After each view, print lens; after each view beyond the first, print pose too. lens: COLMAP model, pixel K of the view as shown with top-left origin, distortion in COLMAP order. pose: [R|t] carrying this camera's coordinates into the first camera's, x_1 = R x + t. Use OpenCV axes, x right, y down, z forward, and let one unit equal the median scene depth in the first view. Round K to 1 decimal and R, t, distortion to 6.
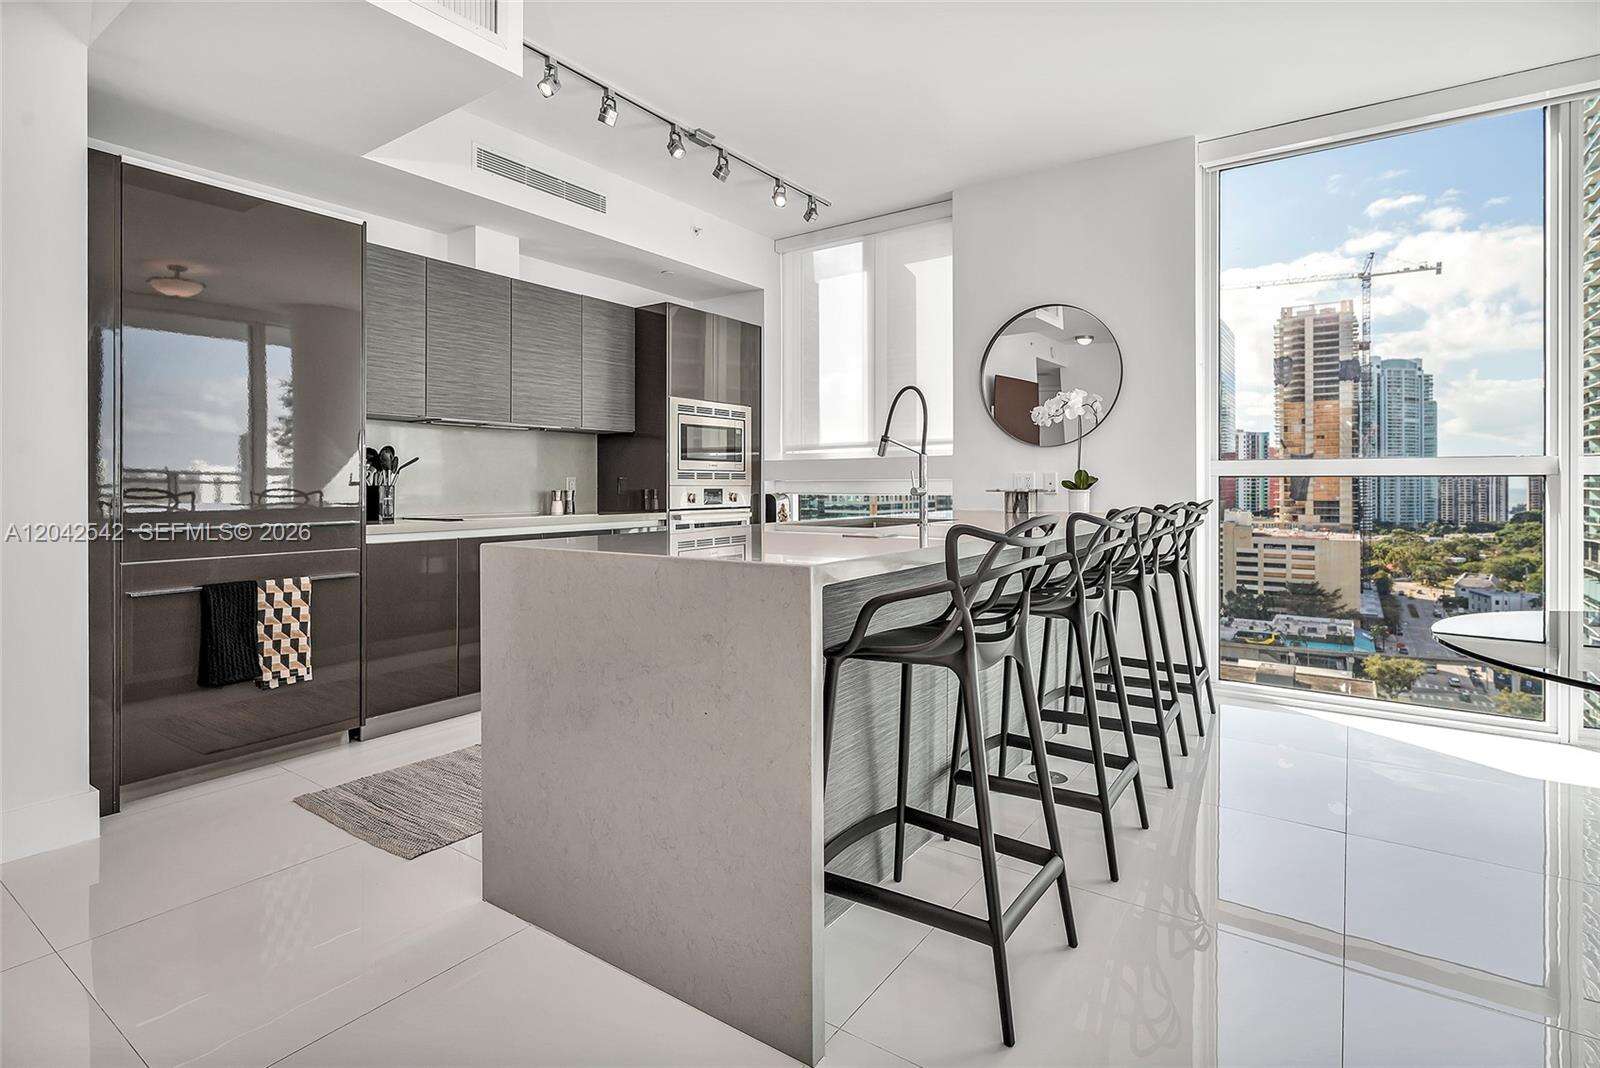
lens RADIAL K [[784.3, 0, 804.1], [0, 784.3, 479.4], [0, 0, 1]] dist [-0.001530, -0.000302]
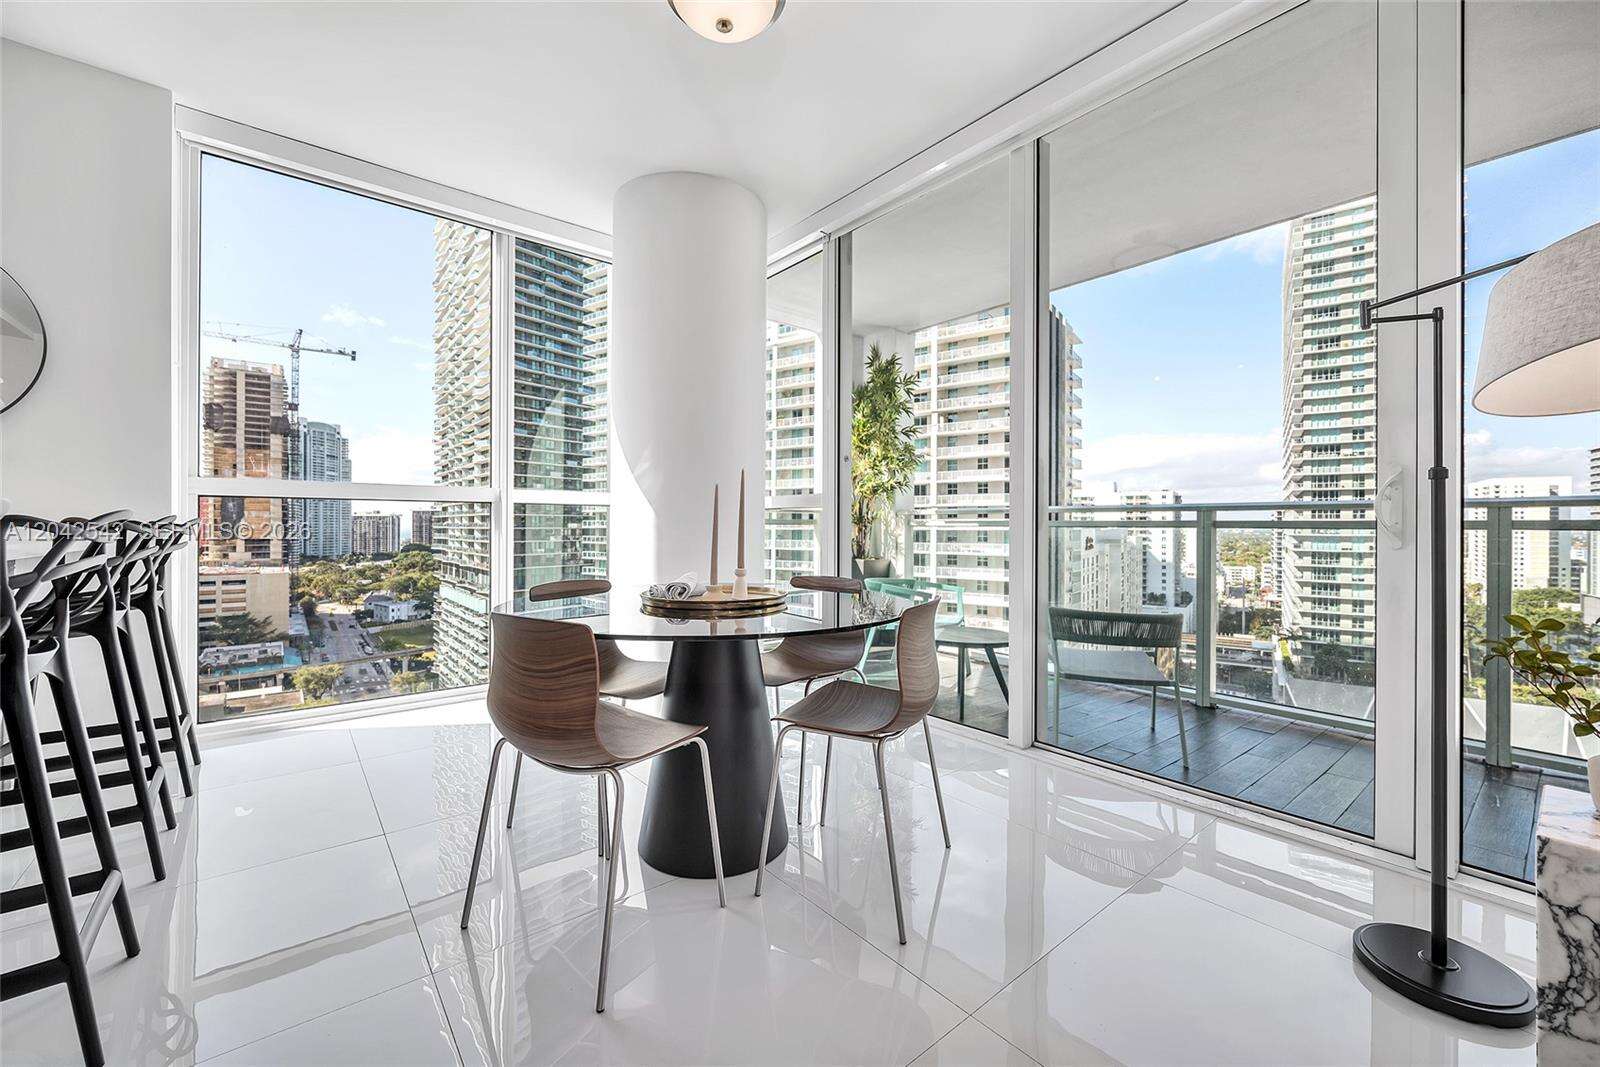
lens RADIAL K [[640.1, 0, 800.4], [0, 640.1, 529.4], [0, 0, 1]] dist [0.000426, -0.000044]
pose [[0.275527, -0.004966, 0.961280, 0.015445], [-0.008151, 0.999939, 0.007501, 0.019576], [-0.961259, -0.009902, 0.275470, 0.118916]]
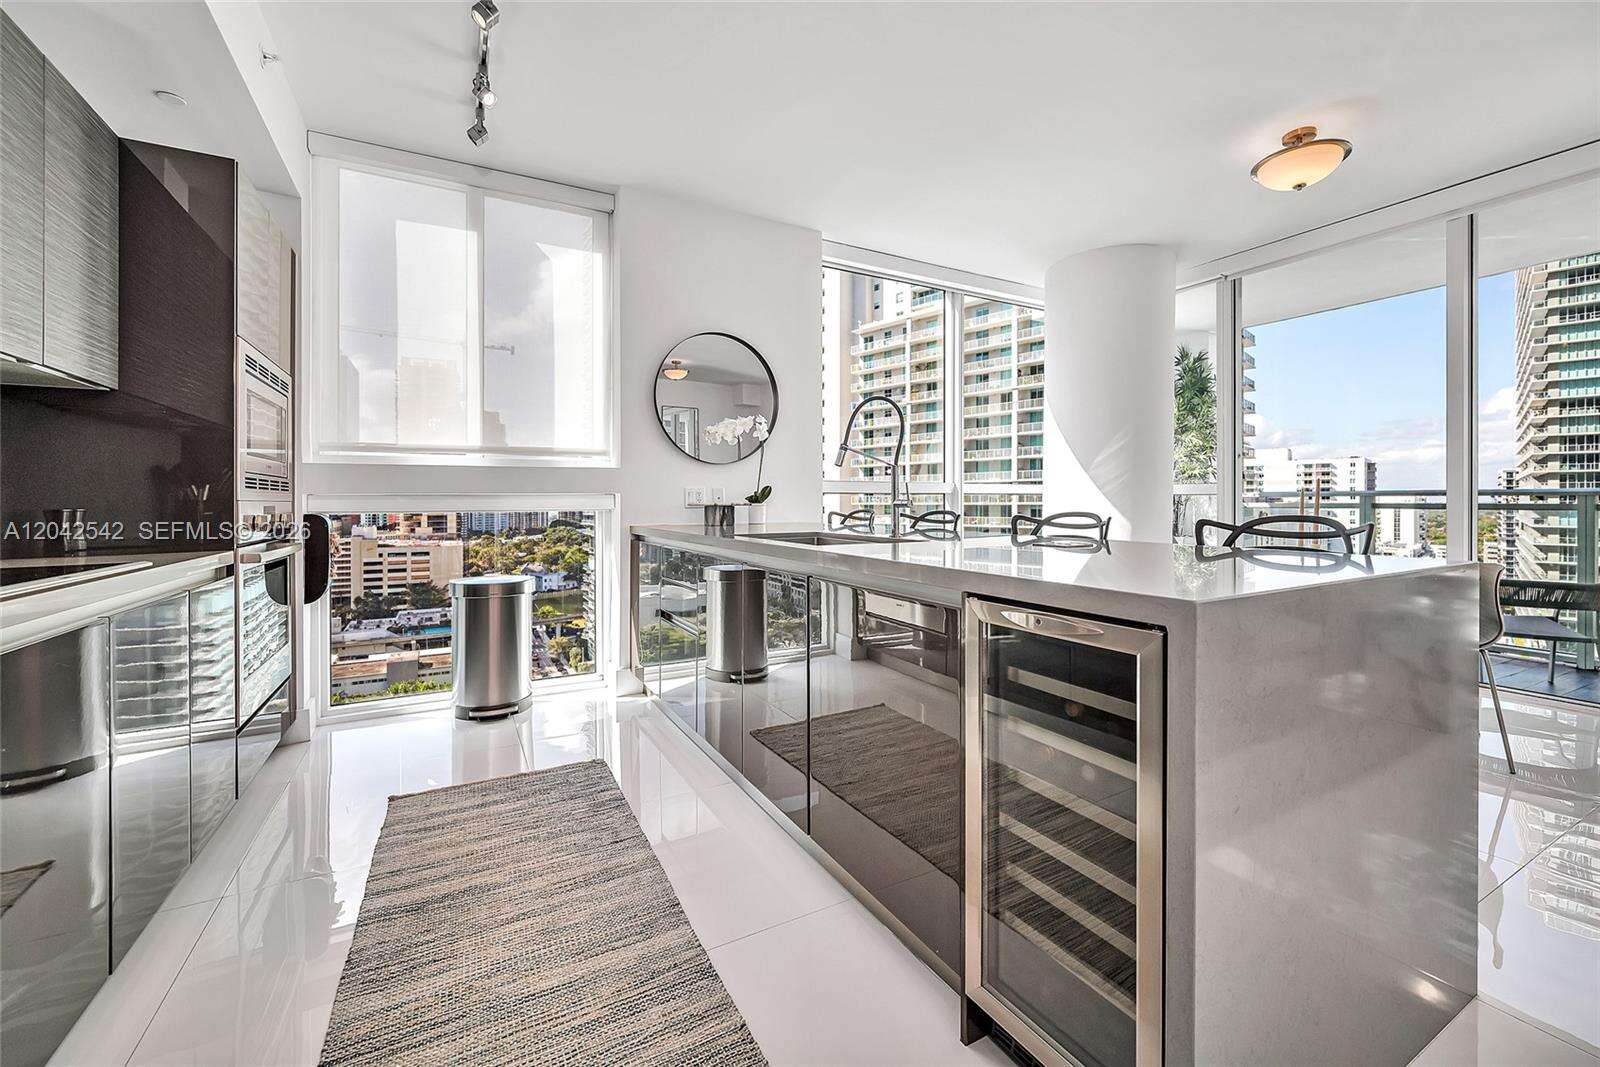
lens RADIAL K [[646.9, 0, 799.5], [0, 646.9, 505.0], [0, 0, 1]] dist [0.001830, 0.000289]
pose [[0.449500, -0.007318, 0.893250, -0.395962], [-0.001272, 0.999960, 0.008833, 0.004054], [-0.893279, -0.005107, 0.449473, 0.455218]]
